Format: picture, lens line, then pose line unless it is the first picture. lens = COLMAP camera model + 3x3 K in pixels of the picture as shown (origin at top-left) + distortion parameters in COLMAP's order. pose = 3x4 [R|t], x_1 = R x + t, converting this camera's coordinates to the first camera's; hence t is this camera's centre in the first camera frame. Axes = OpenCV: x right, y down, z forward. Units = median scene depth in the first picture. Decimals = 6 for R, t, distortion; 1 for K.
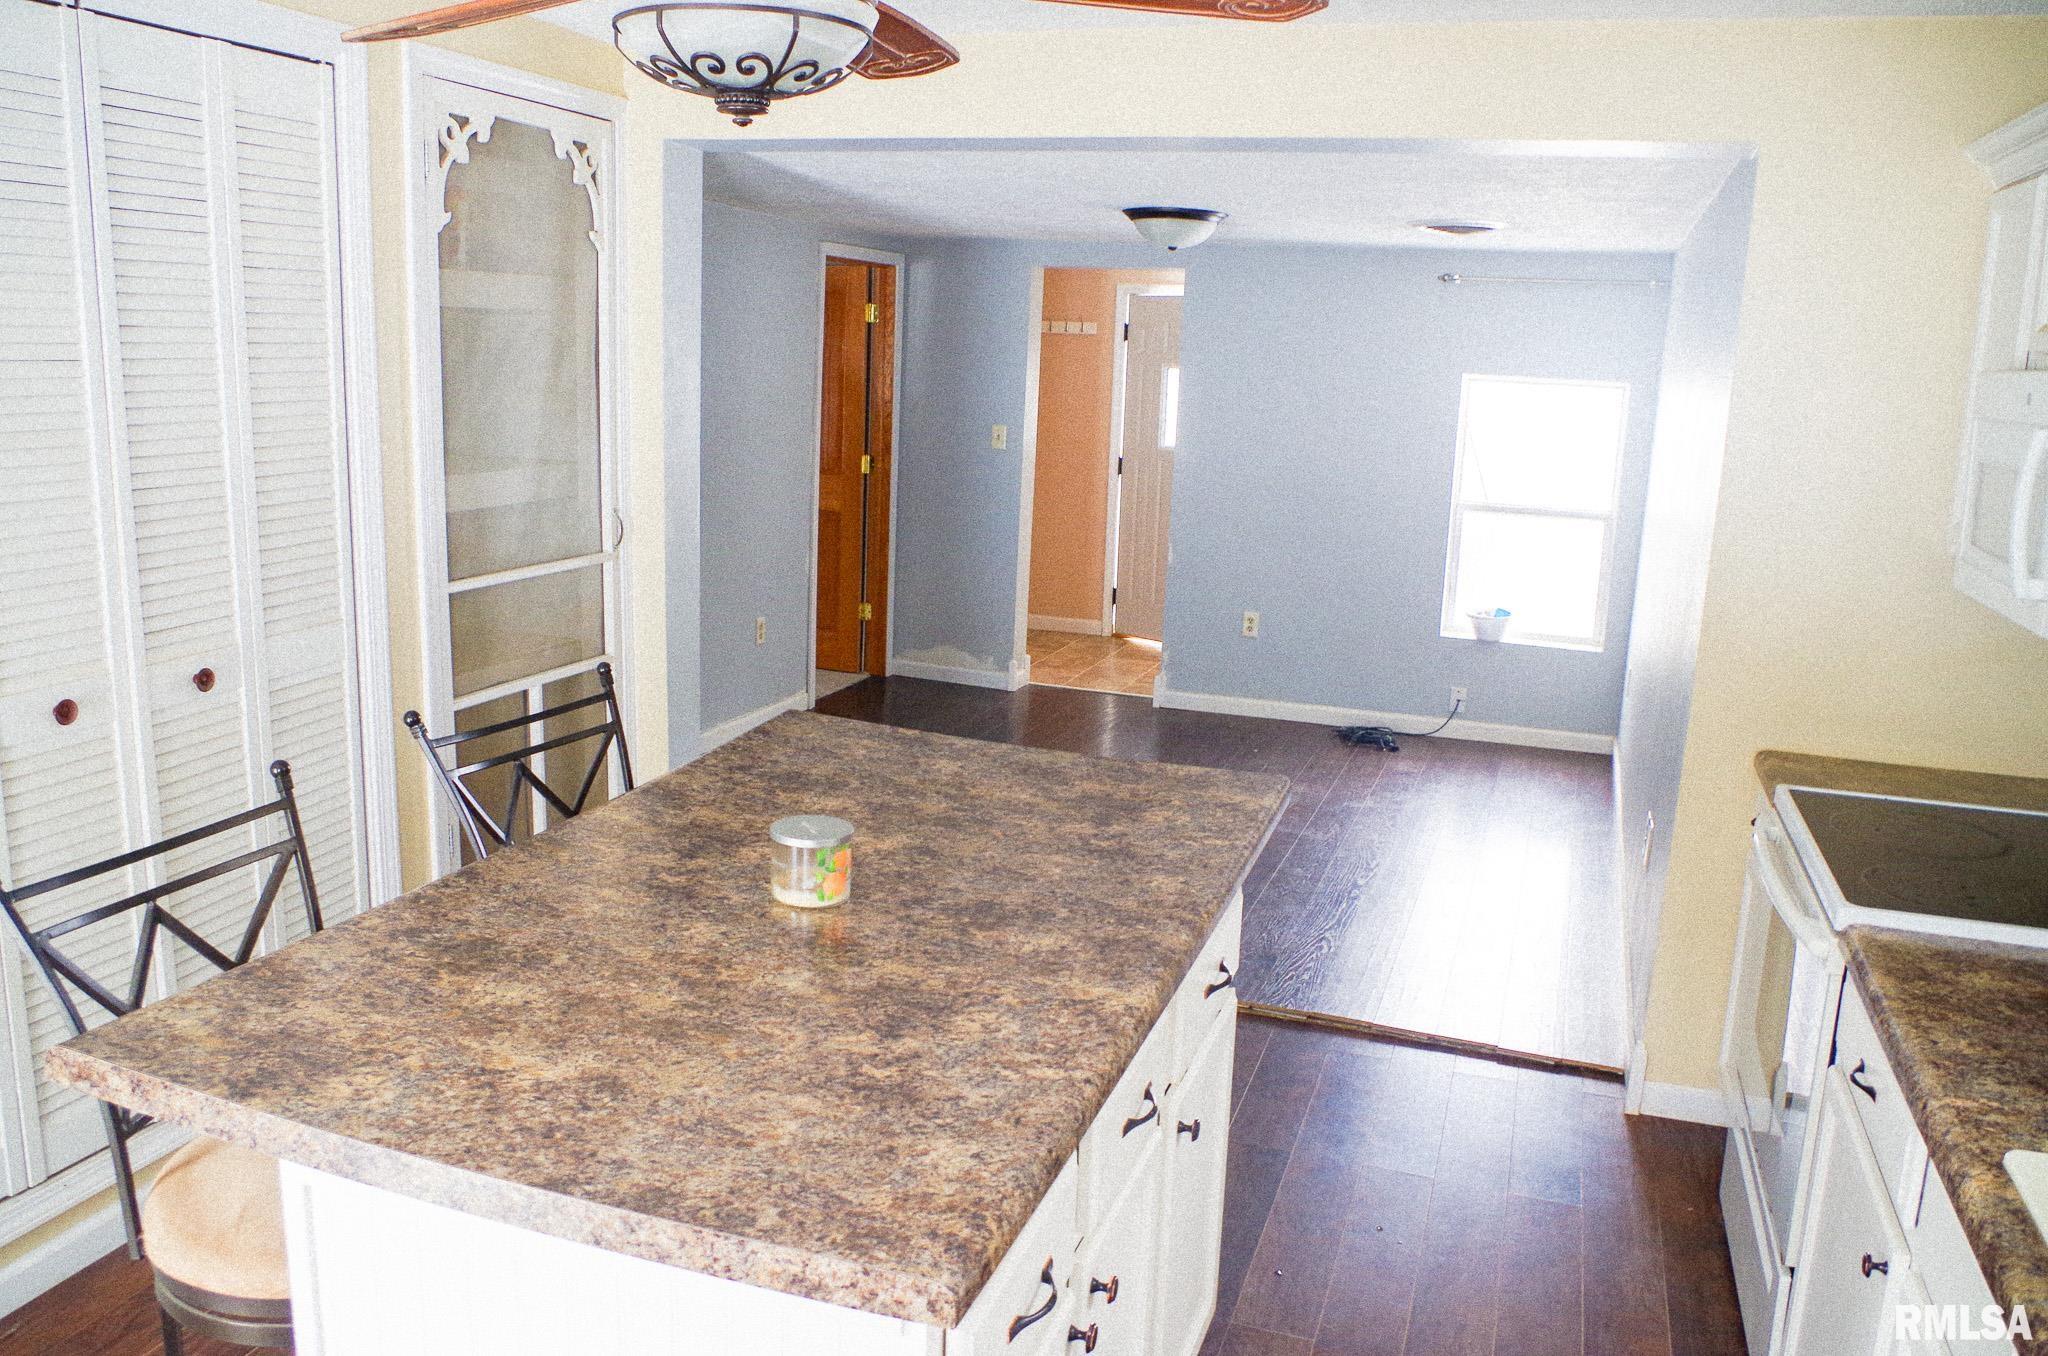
lens RADIAL K [[1574.6, 0, 1024.0], [0, 1574.6, 678.0], [0, 0, 1]] dist [-0.082461, 0.041229]
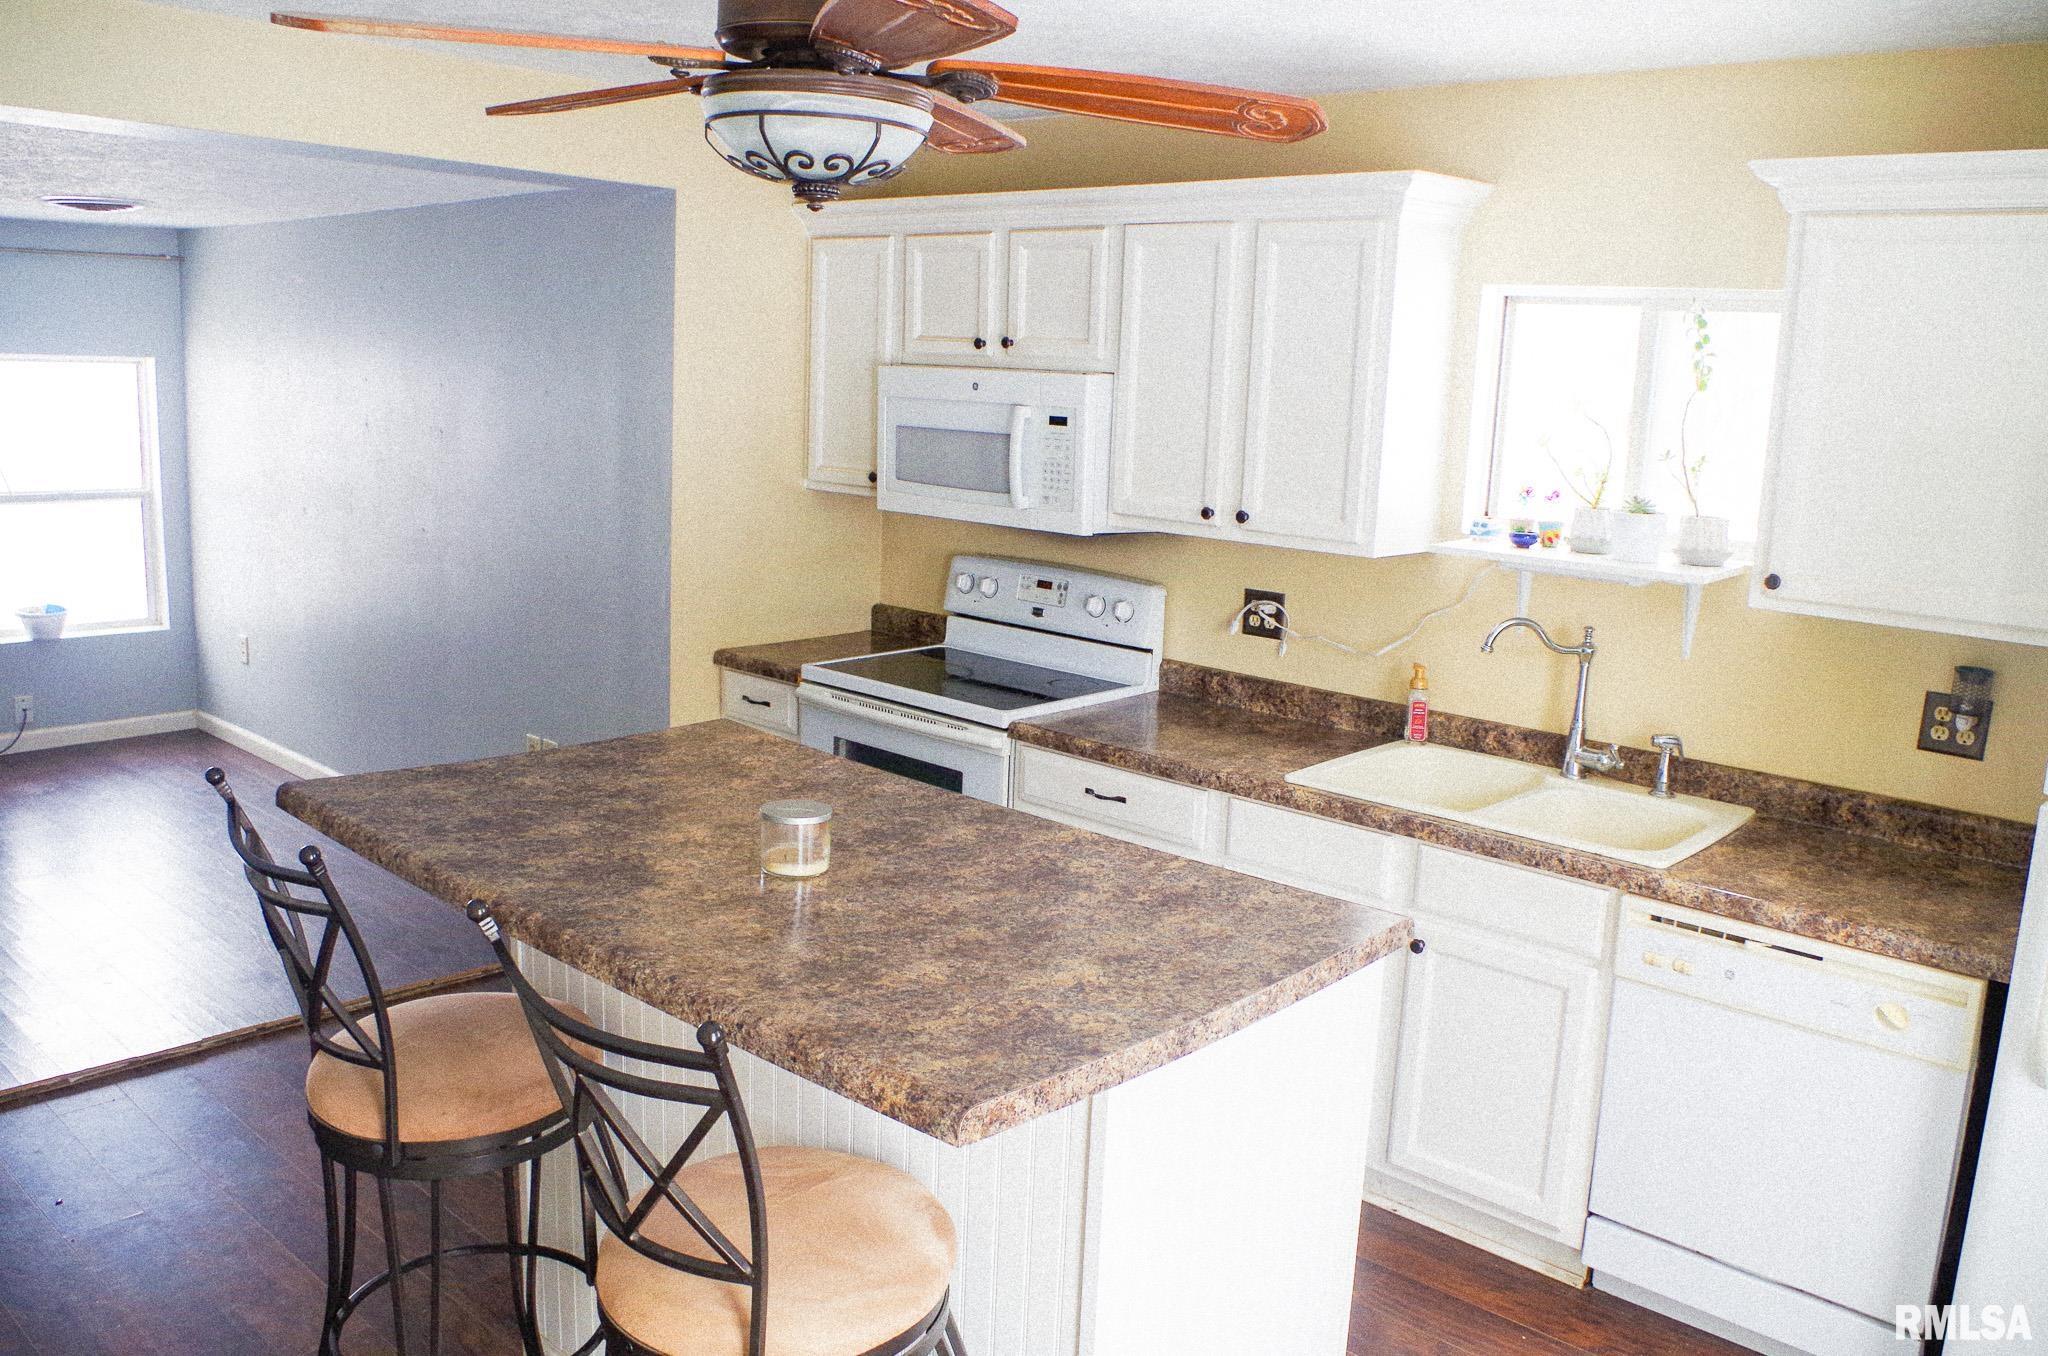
lens RADIAL K [[1574.6, 0, 1024.0], [0, 1574.6, 678.0], [0, 0, 1]] dist [-0.082461, 0.041229]
pose [[0.393387, -0.195909, 0.898257, -0.298270], [0.161929, 0.976523, 0.142063, -0.037061], [-0.905000, 0.089568, 0.415875, 0.098799]]
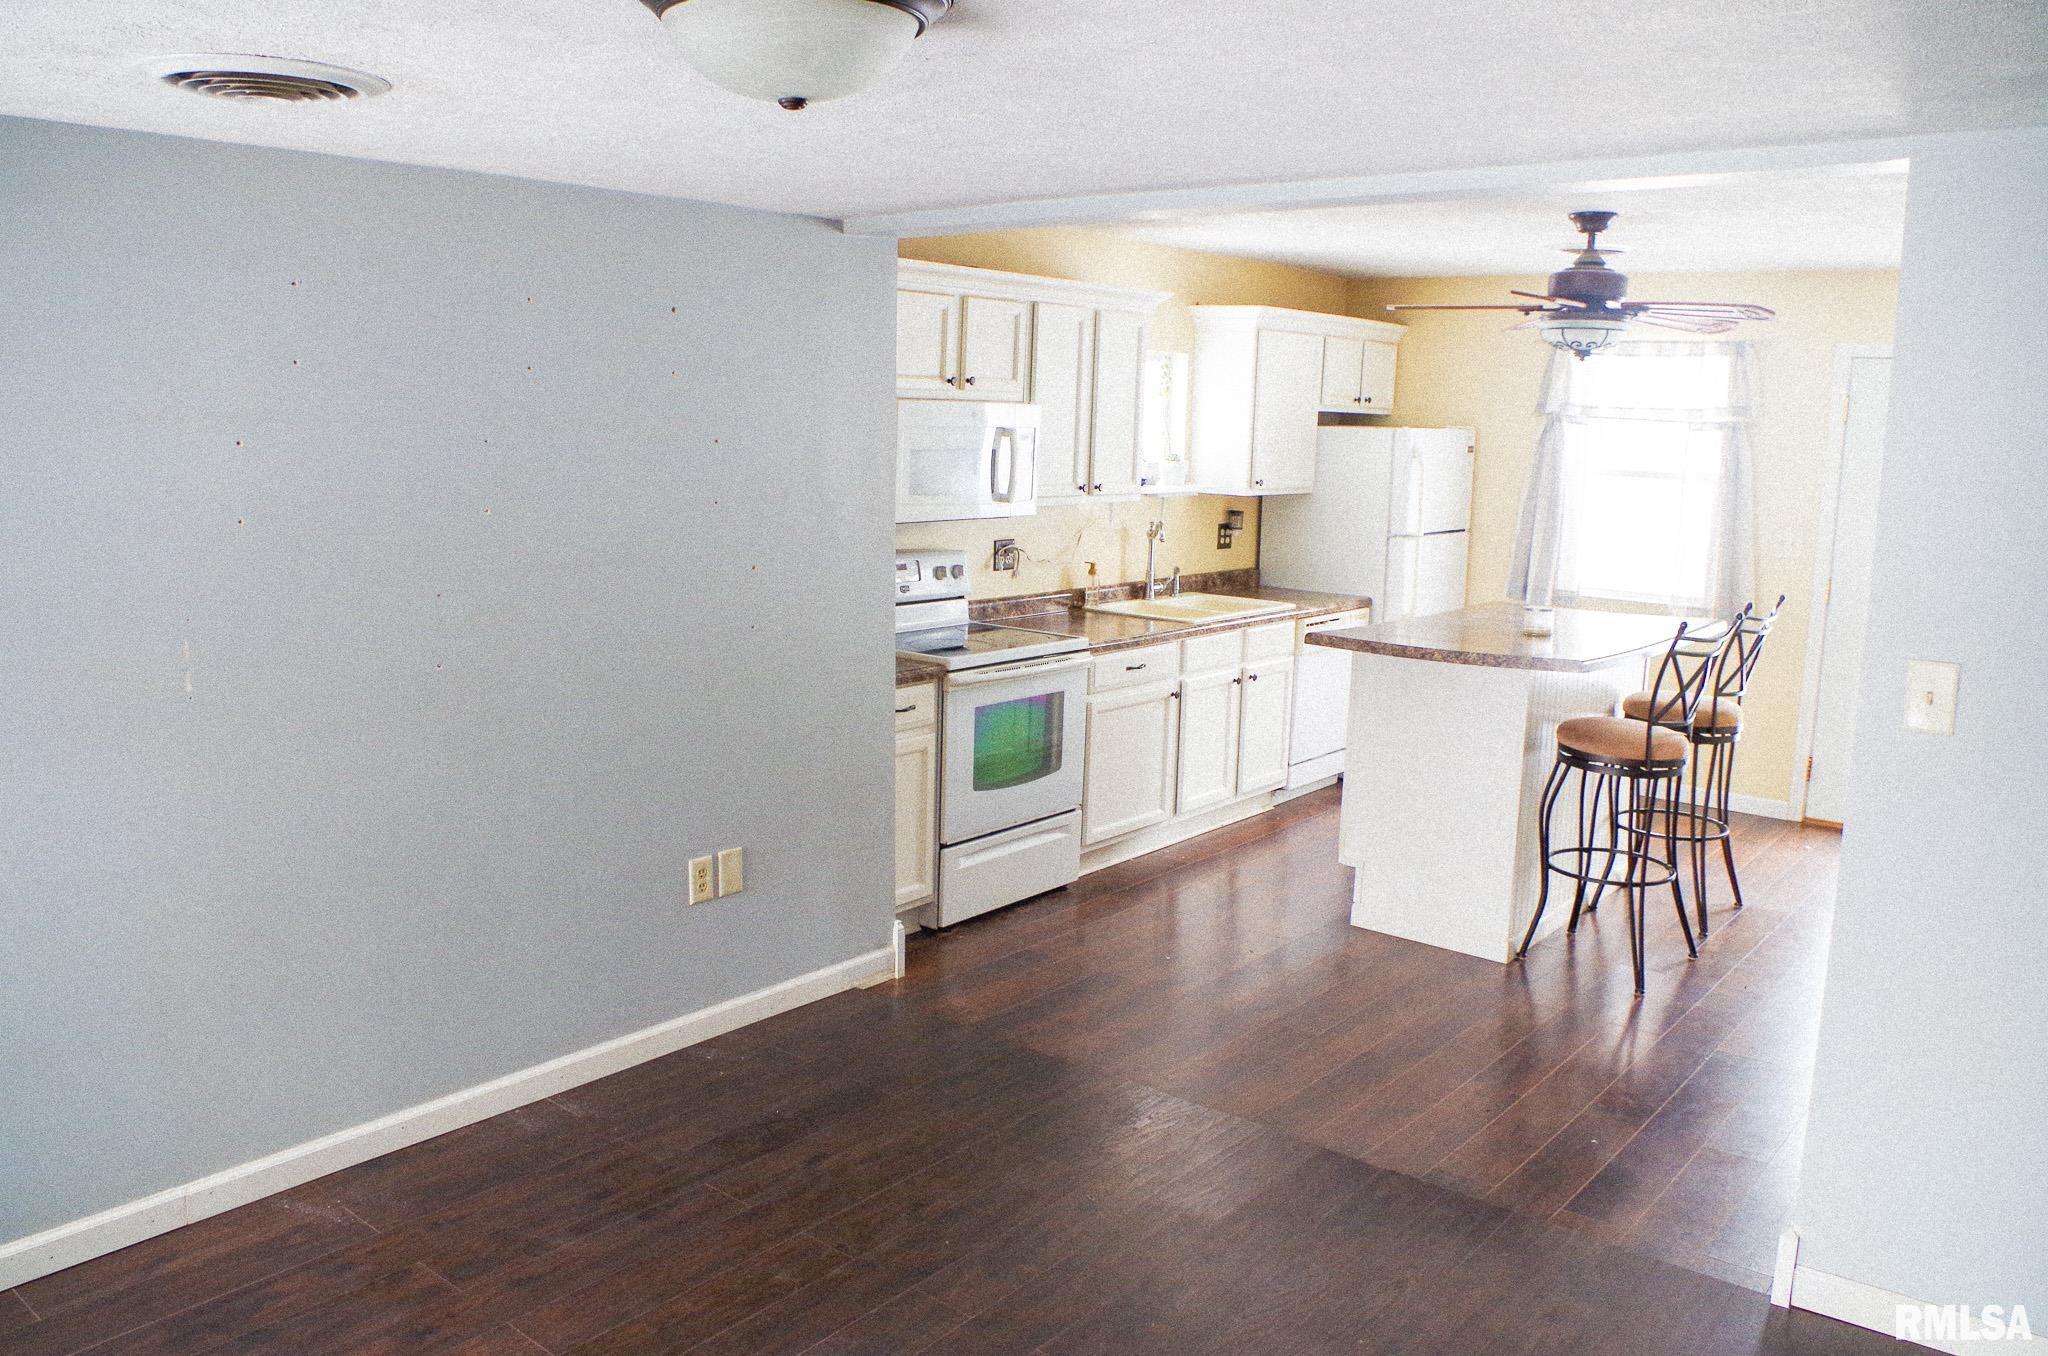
lens RADIAL K [[1574.6, 0, 1024.0], [0, 1574.6, 678.0], [0, 0, 1]] dist [-0.082461, 0.041229]
pose [[-0.933389, -0.119822, 0.338273, -0.059753], [0.014605, 0.929148, 0.369418, -0.224086], [-0.358570, 0.349751, -0.865506, 1.033975]]
